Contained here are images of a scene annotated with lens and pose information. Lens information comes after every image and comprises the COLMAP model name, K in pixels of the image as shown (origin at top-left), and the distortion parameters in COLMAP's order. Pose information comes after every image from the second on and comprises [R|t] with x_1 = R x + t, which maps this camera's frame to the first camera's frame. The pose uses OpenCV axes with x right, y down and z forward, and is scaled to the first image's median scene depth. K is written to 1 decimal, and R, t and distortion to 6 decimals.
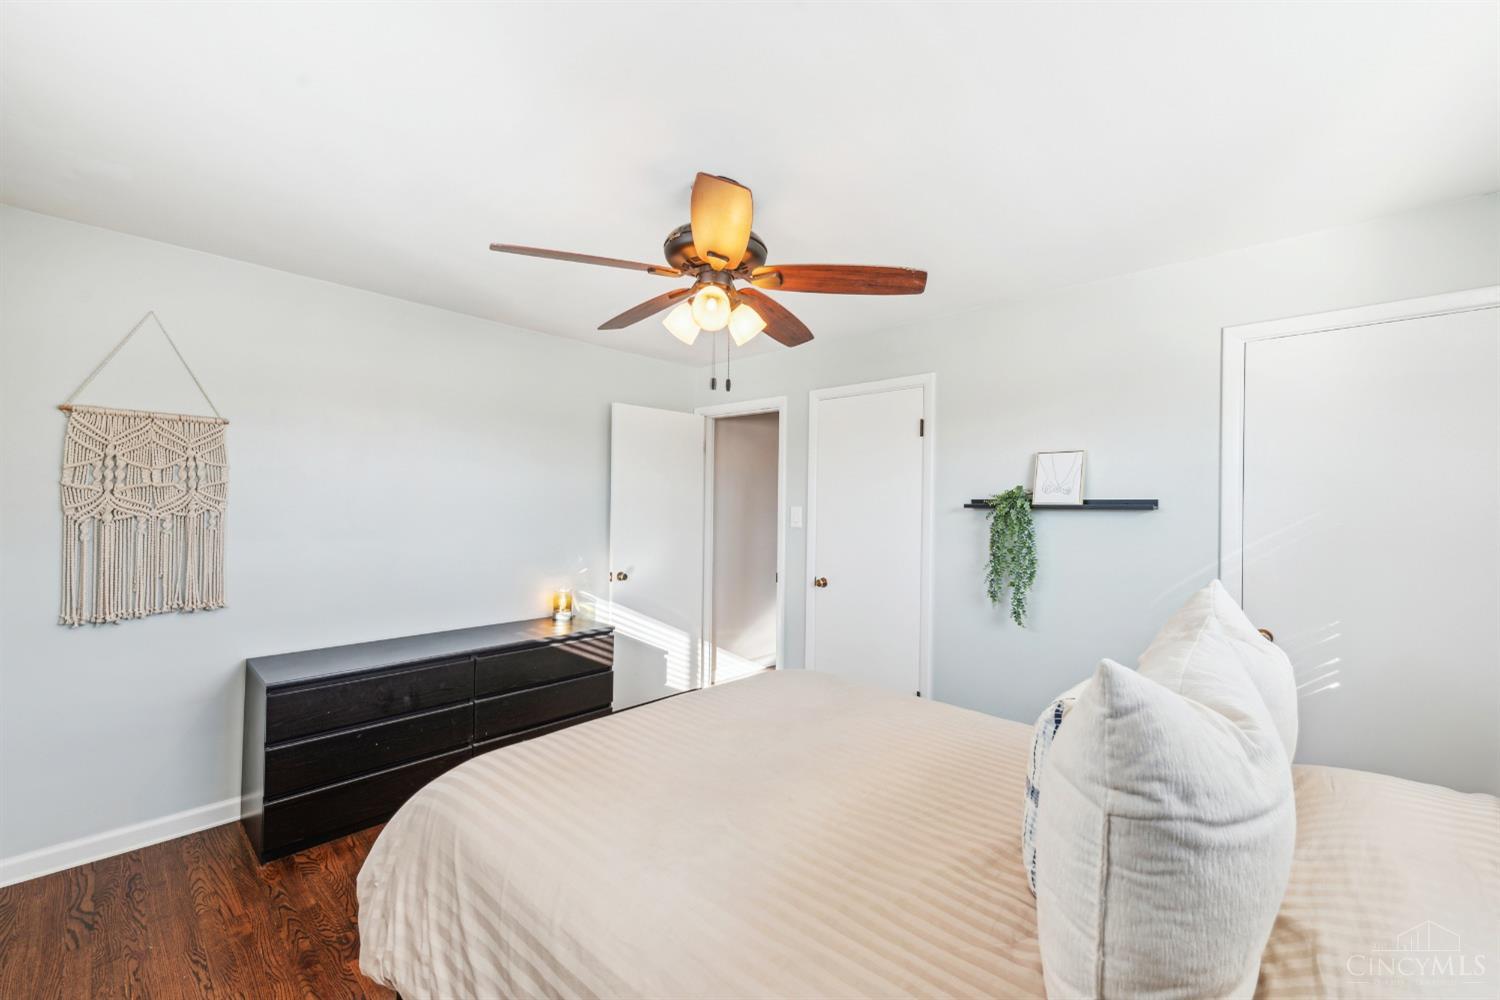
lens RADIAL K [[591.7, 0, 756.0], [0, 591.7, 502.2], [0, 0, 1]] dist [-0.000566, -0.000224]
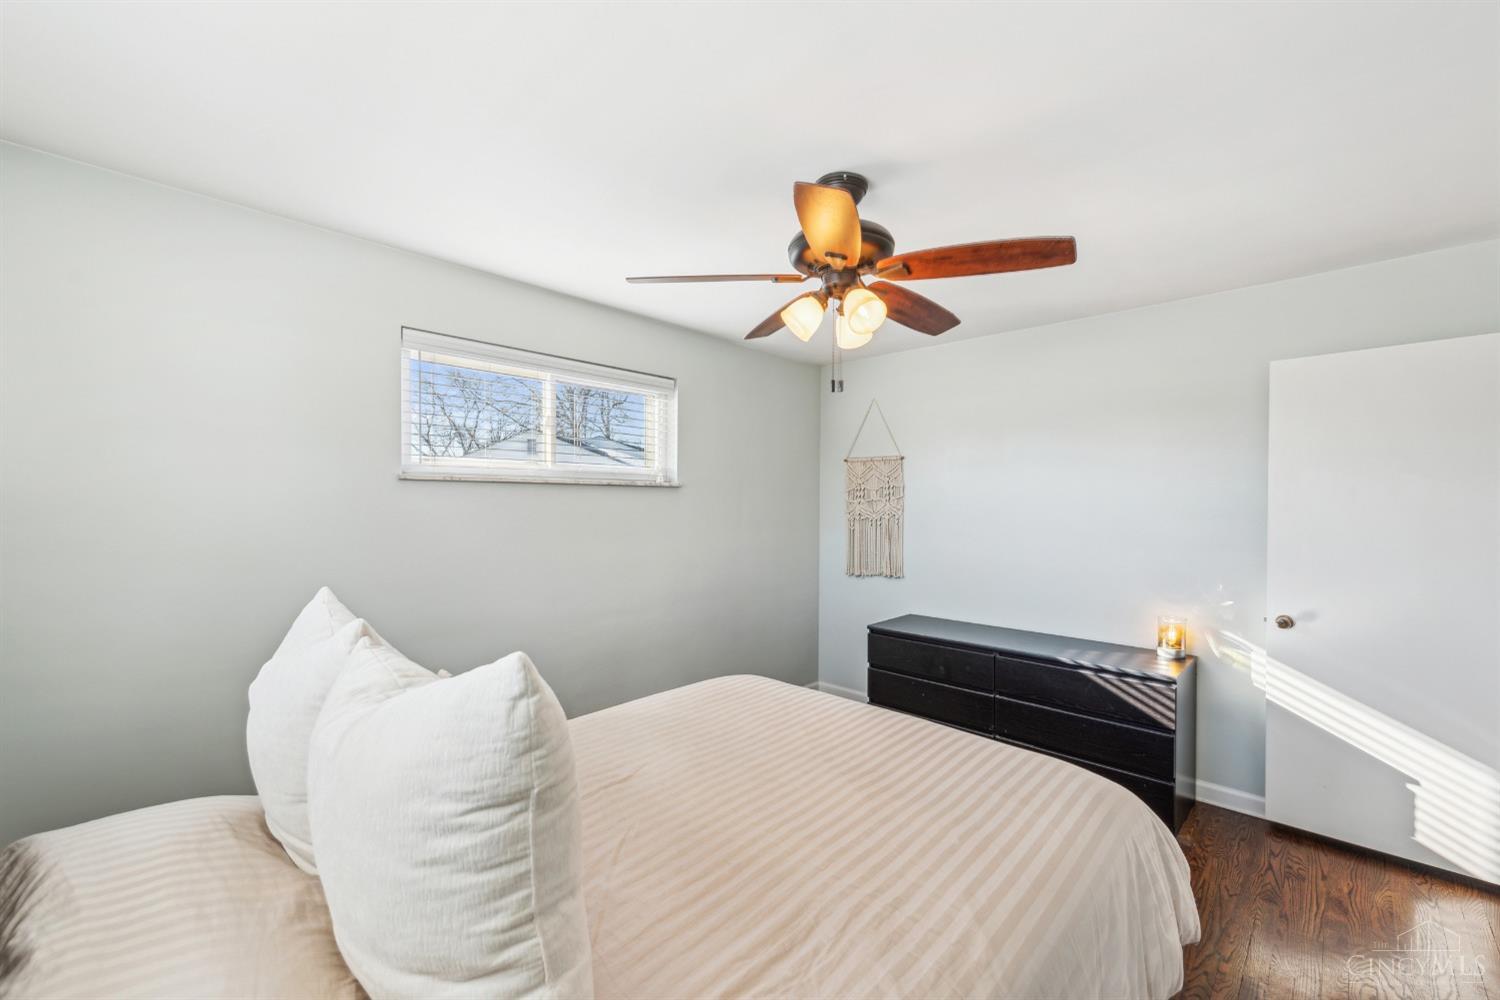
lens RADIAL K [[604.6, 0, 750.0], [0, 604.6, 500.0], [0, 0, 1]] dist [0.000890, -0.000086]
pose [[0.006346, -0.013370, -0.999890, 0.563705], [-0.004186, 0.999902, -0.013396, -0.001963], [0.999971, 0.004271, 0.006289, 0.489305]]
